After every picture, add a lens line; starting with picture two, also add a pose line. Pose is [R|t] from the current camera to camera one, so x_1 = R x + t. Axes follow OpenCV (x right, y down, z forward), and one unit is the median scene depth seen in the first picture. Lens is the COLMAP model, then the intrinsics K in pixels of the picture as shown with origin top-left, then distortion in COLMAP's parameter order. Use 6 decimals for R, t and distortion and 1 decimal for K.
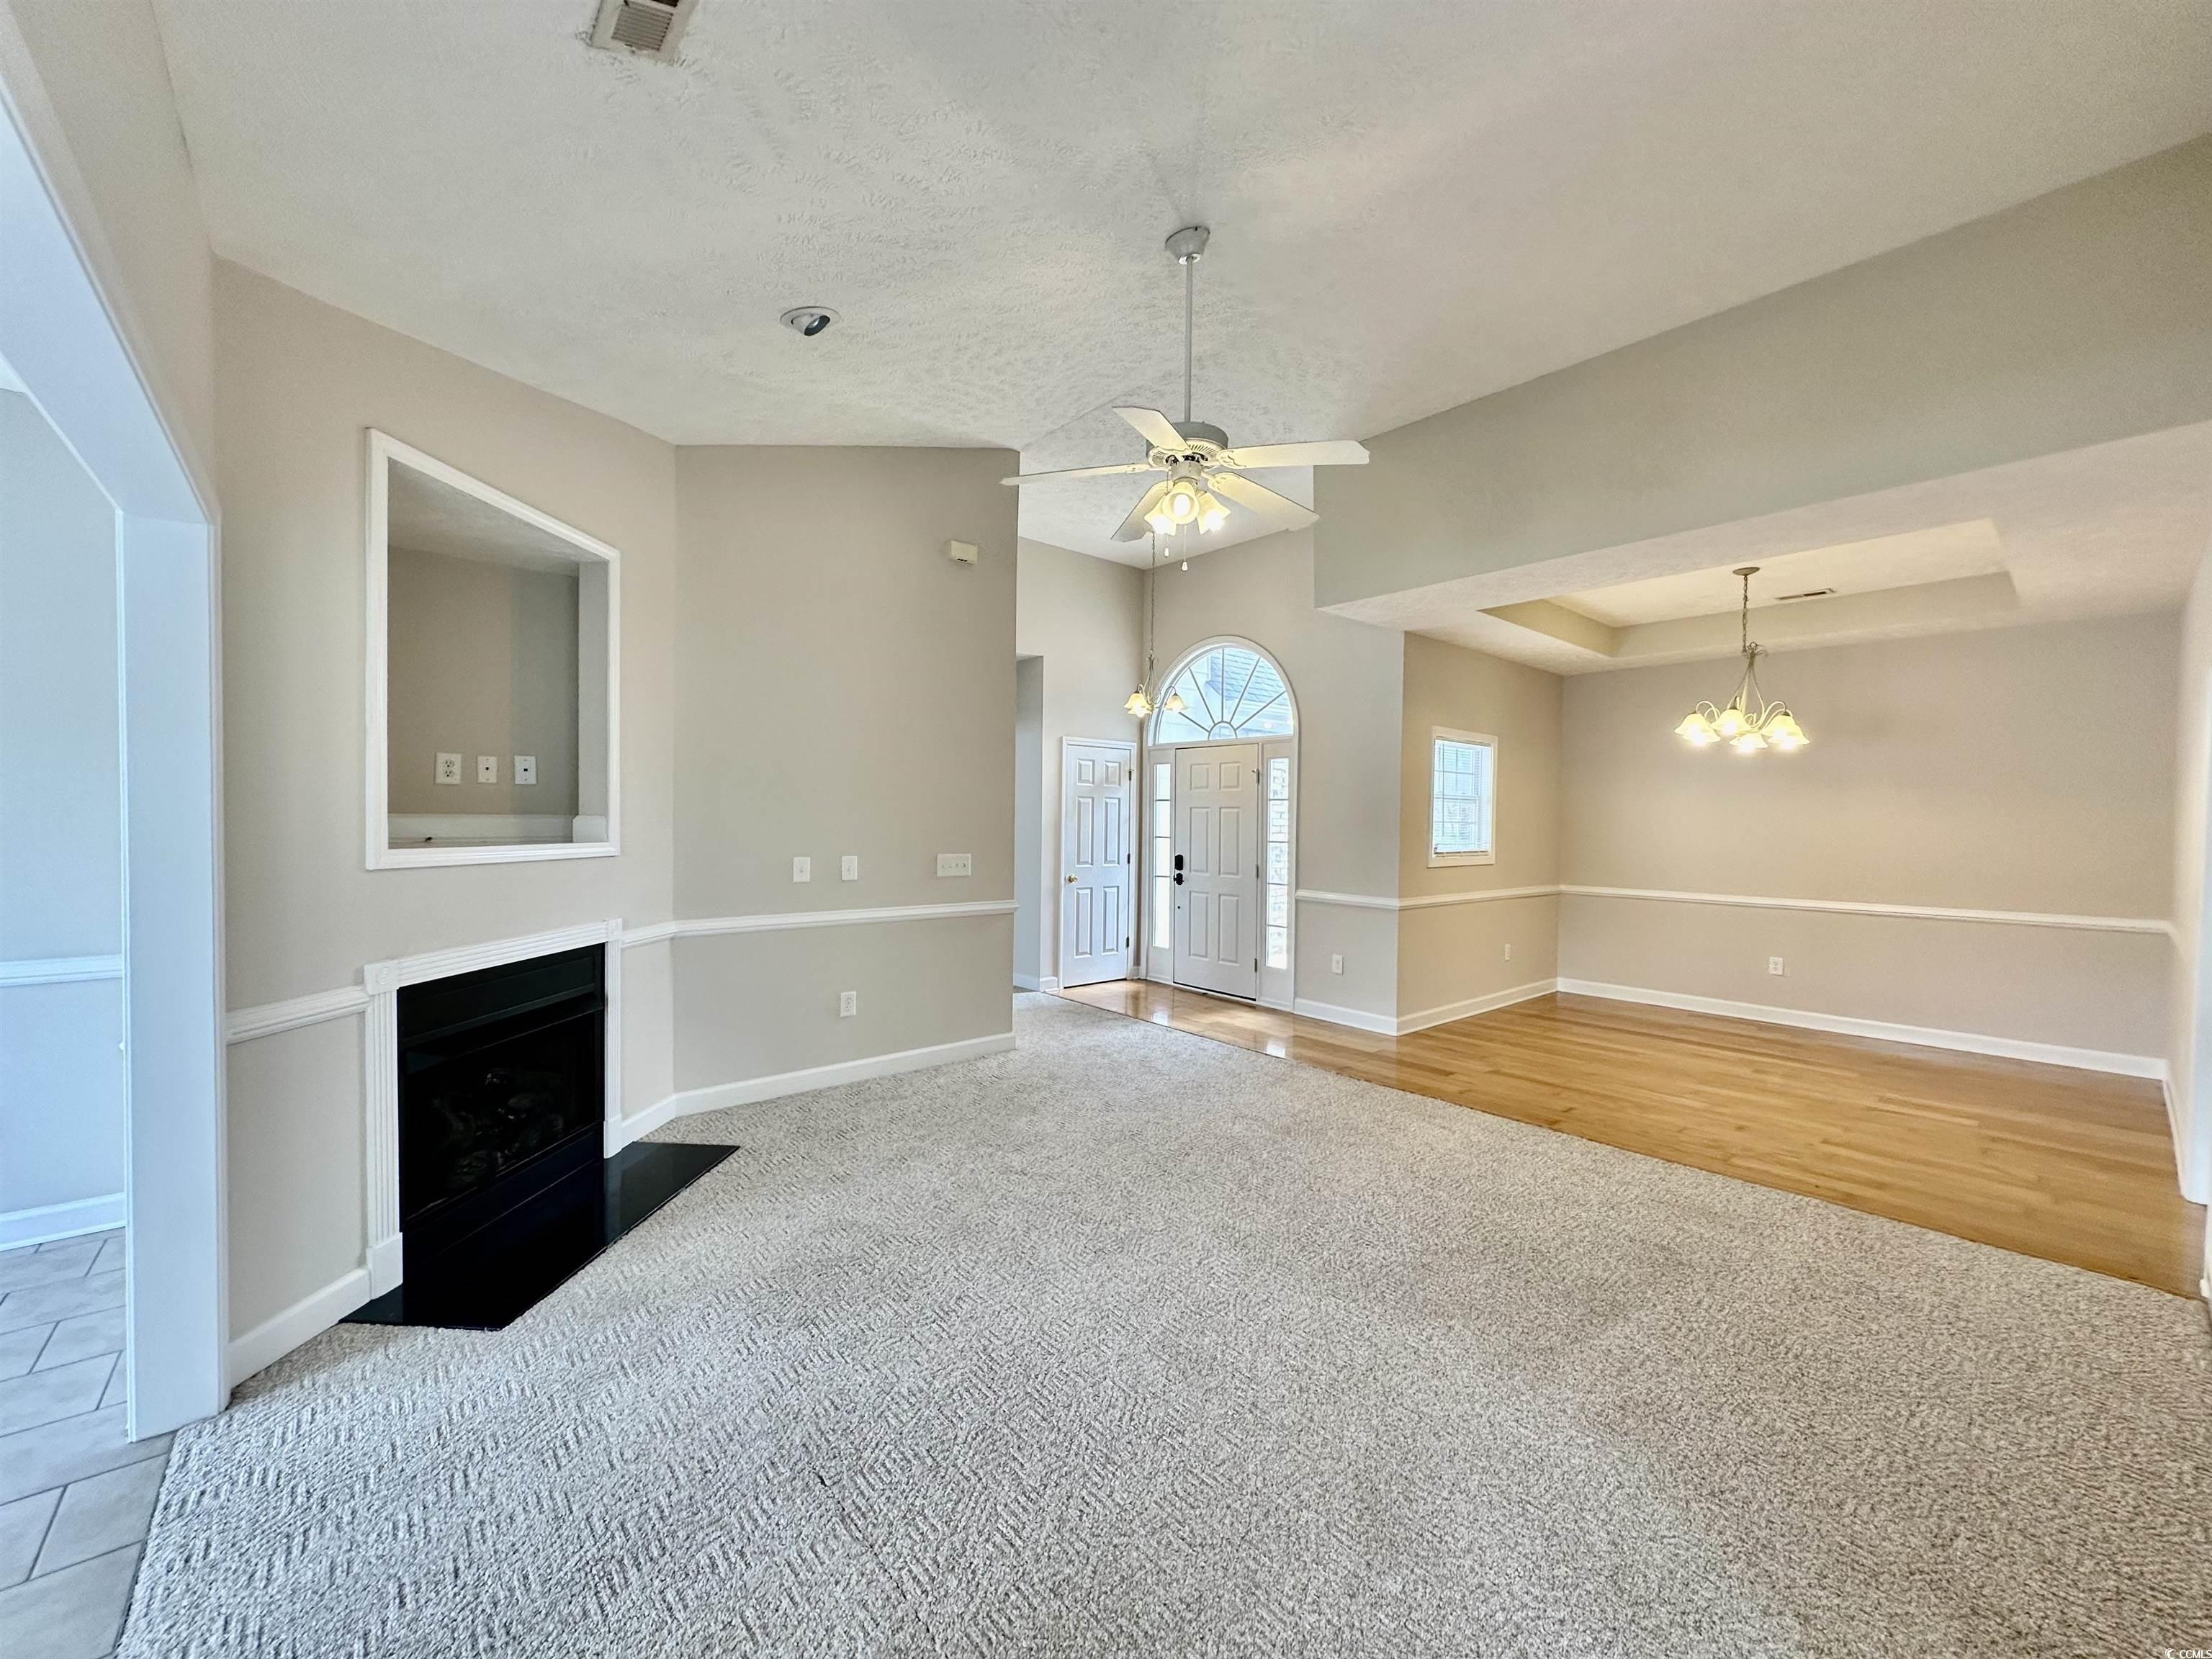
lens RADIAL K [[880.7, 0, 1103.1], [0, 880.7, 829.6], [0, 0, 1]] dist [0.000563, 0.000658]
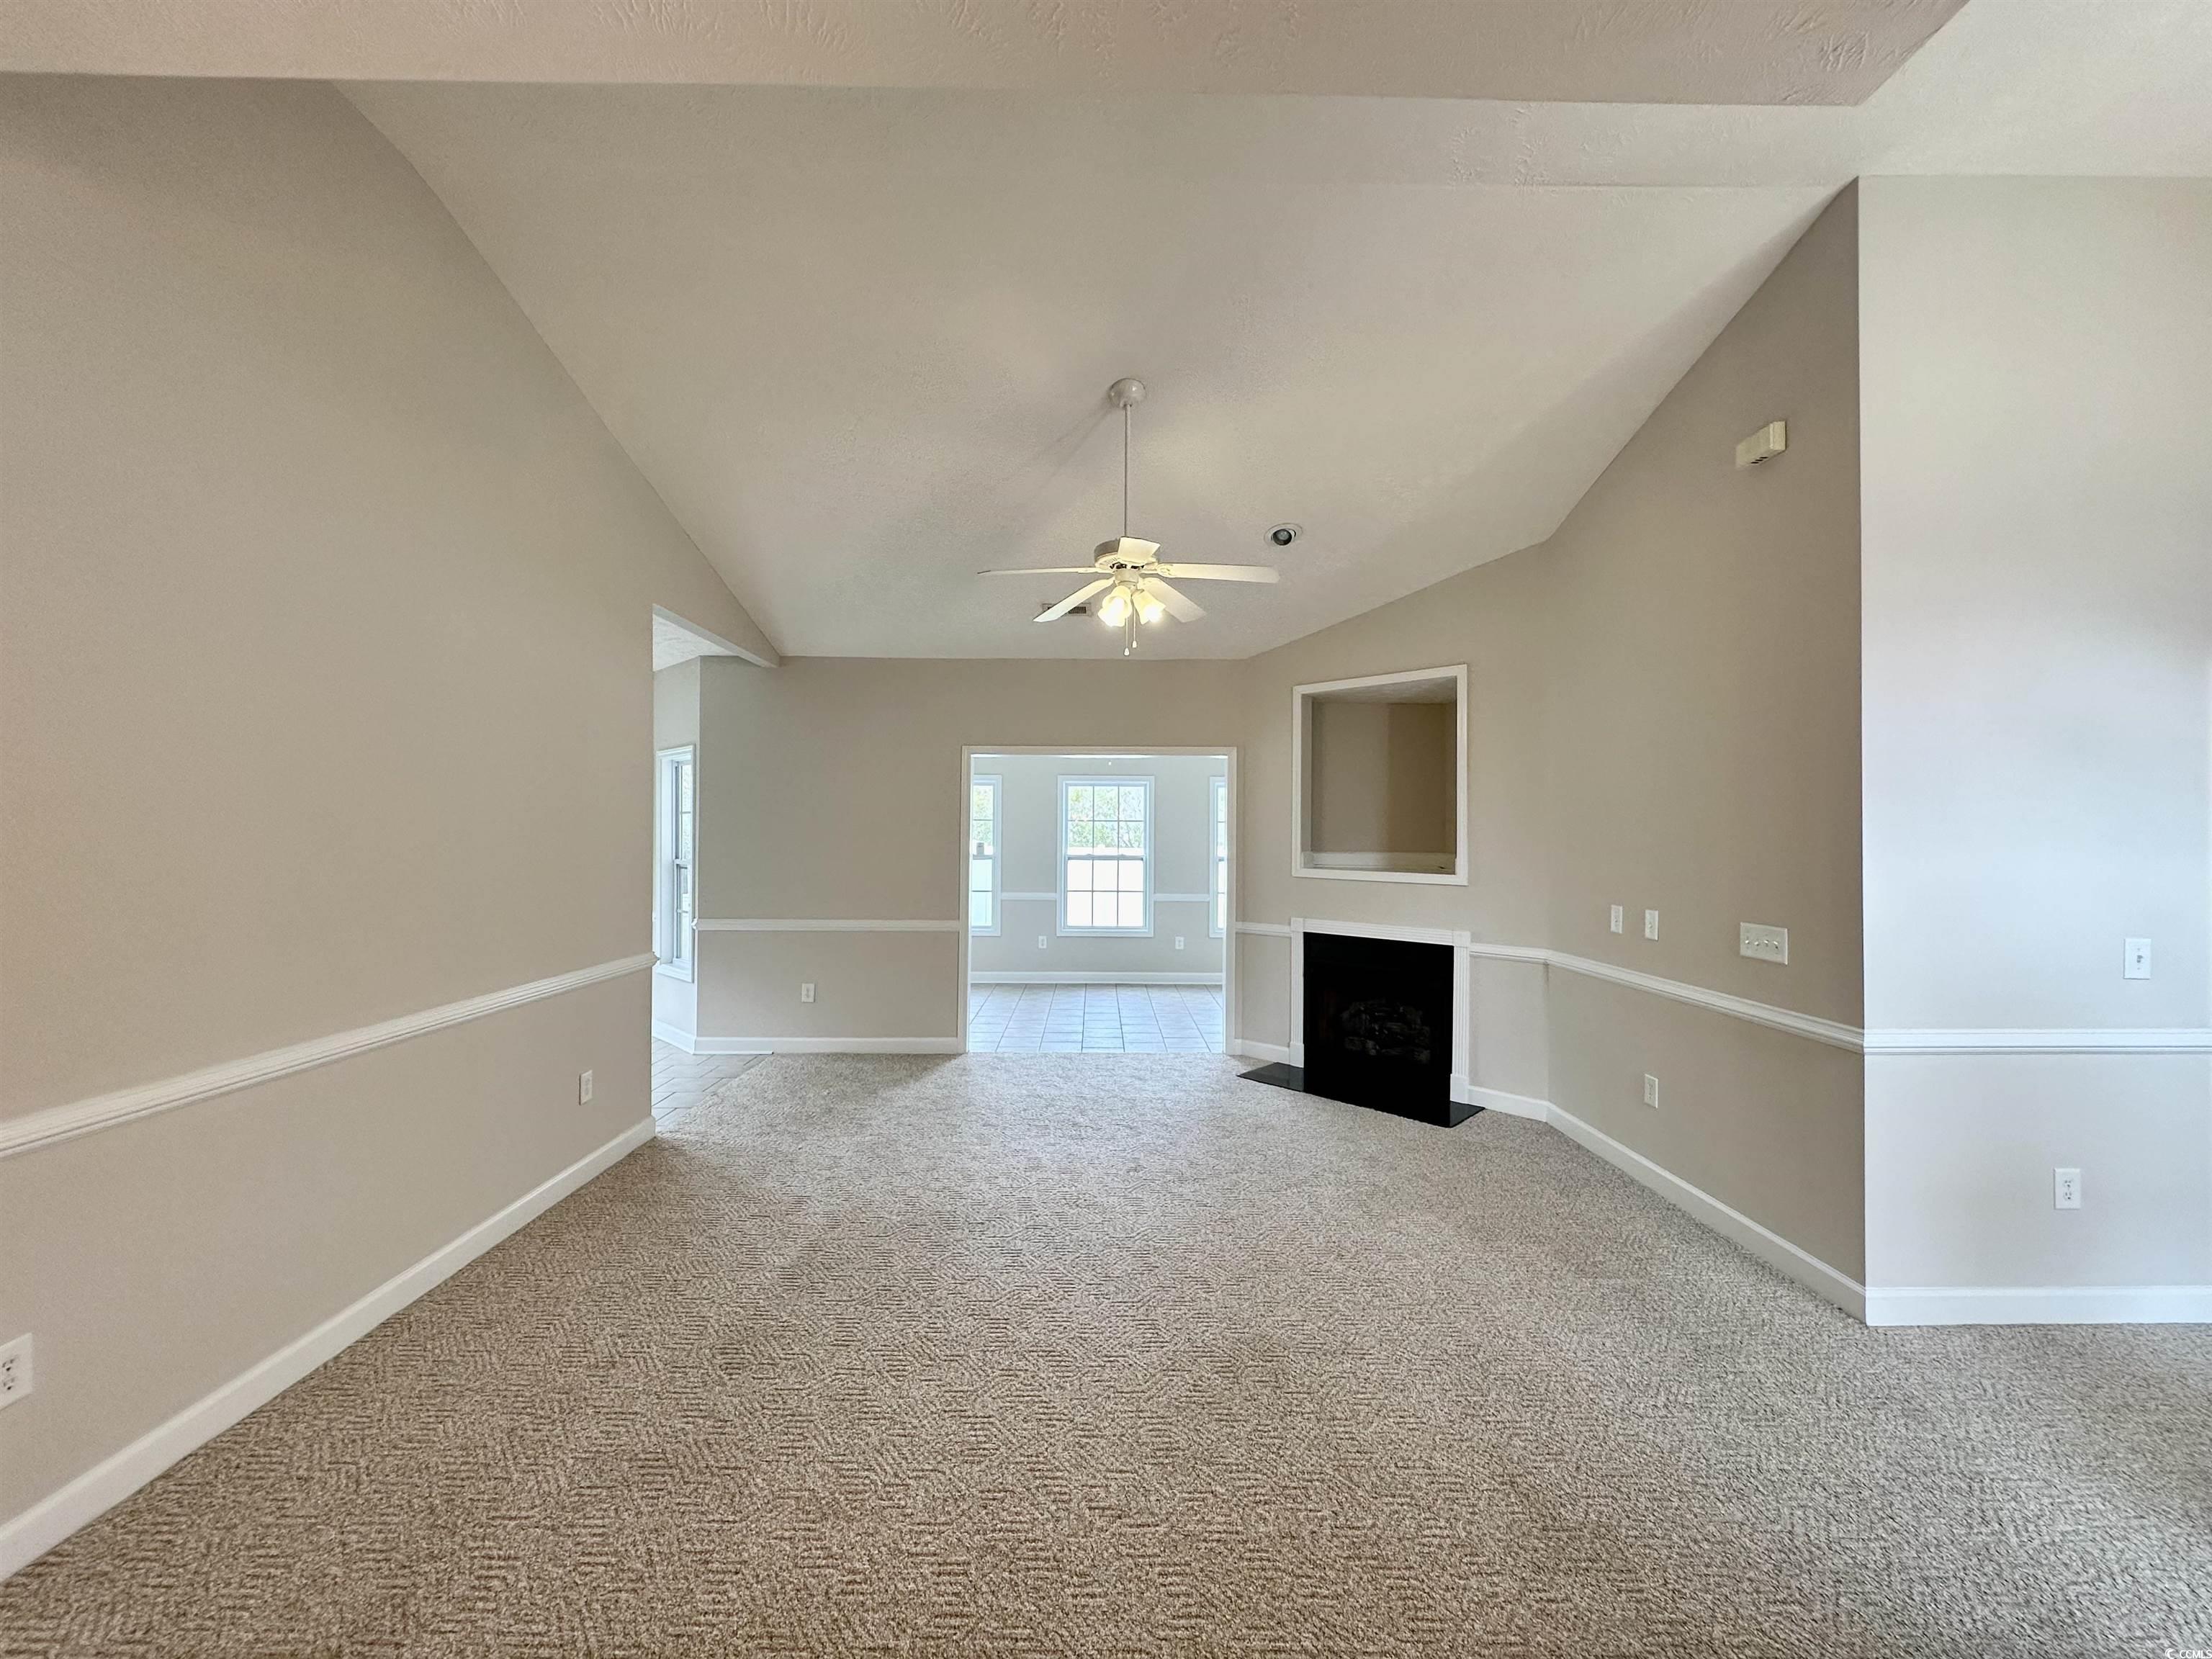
lens RADIAL K [[880.7, 0, 1103.1], [0, 880.7, 829.6], [0, 0, 1]] dist [0.000563, 0.000658]
pose [[-0.648309, -0.020298, -0.761107, 0.873025], [-0.024220, 0.999688, -0.006030, -0.036129], [0.760992, 0.014525, -0.648599, 1.483498]]
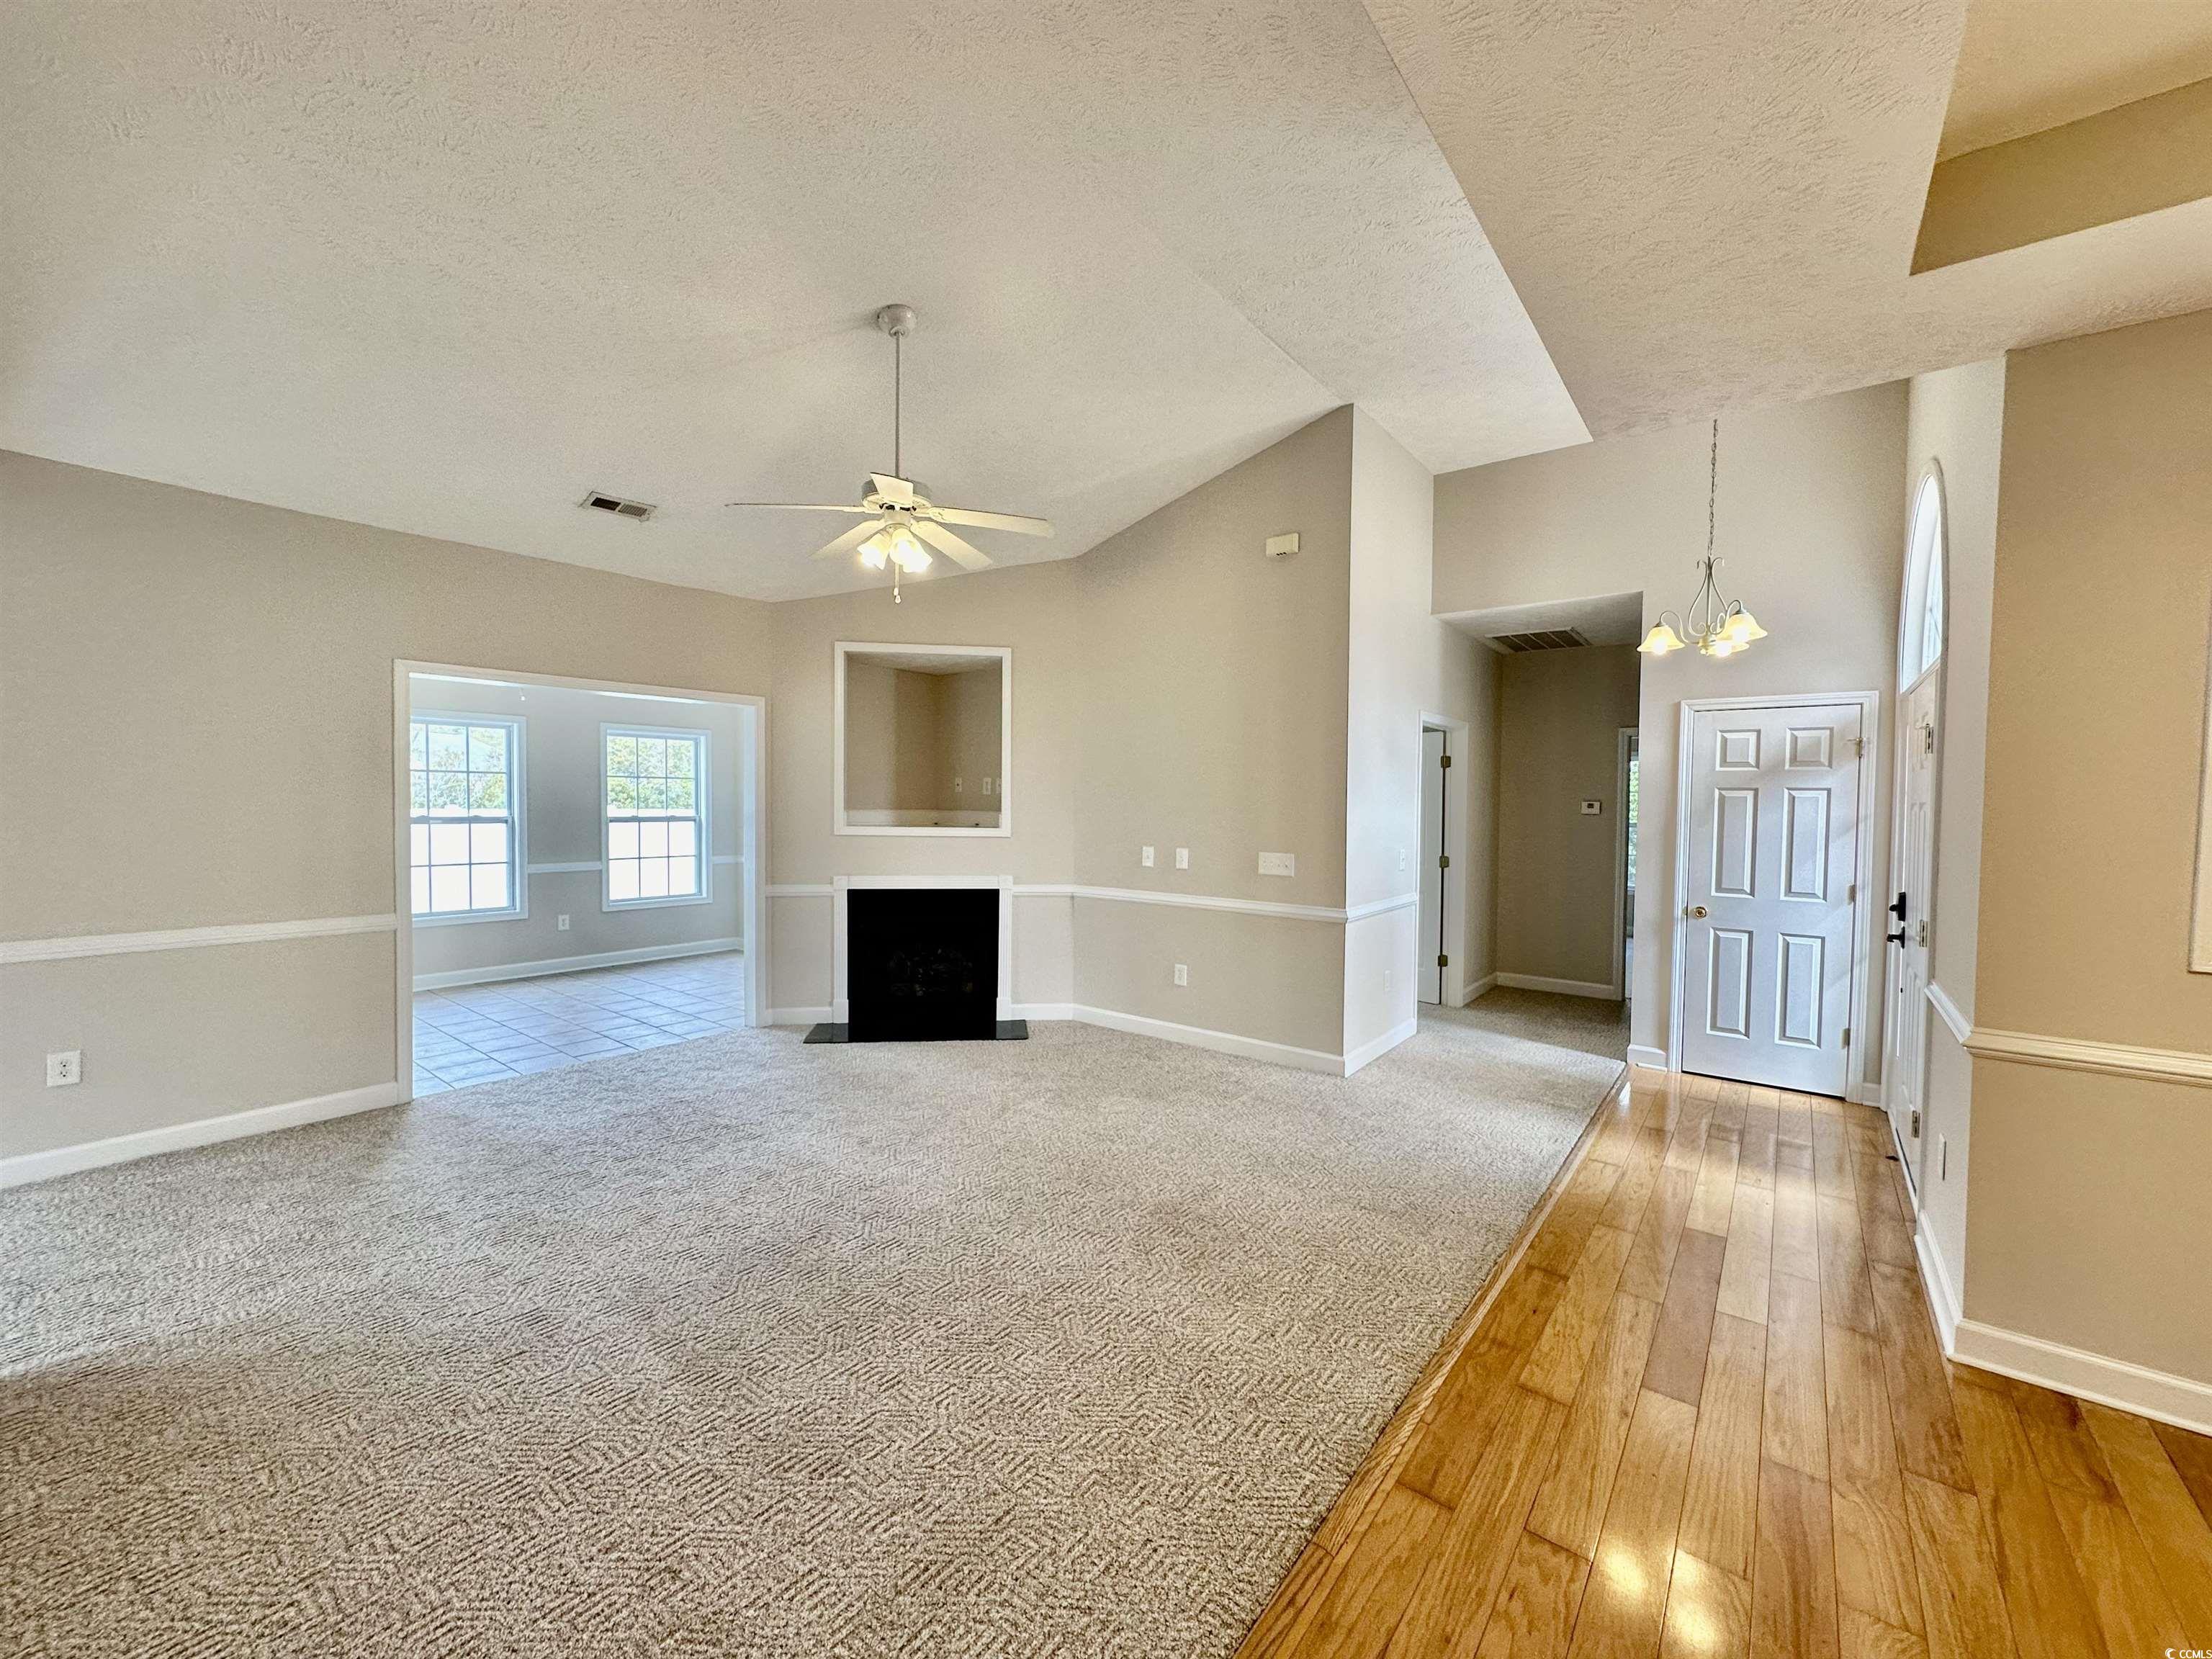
lens RADIAL K [[880.7, 0, 1103.1], [0, 880.7, 829.6], [0, 0, 1]] dist [0.000563, 0.000658]
pose [[0.190942, 0.022987, -0.981332, 1.082890], [-0.022174, 0.999572, 0.019100, -0.019160], [0.981351, 0.018113, 0.191370, 0.874587]]
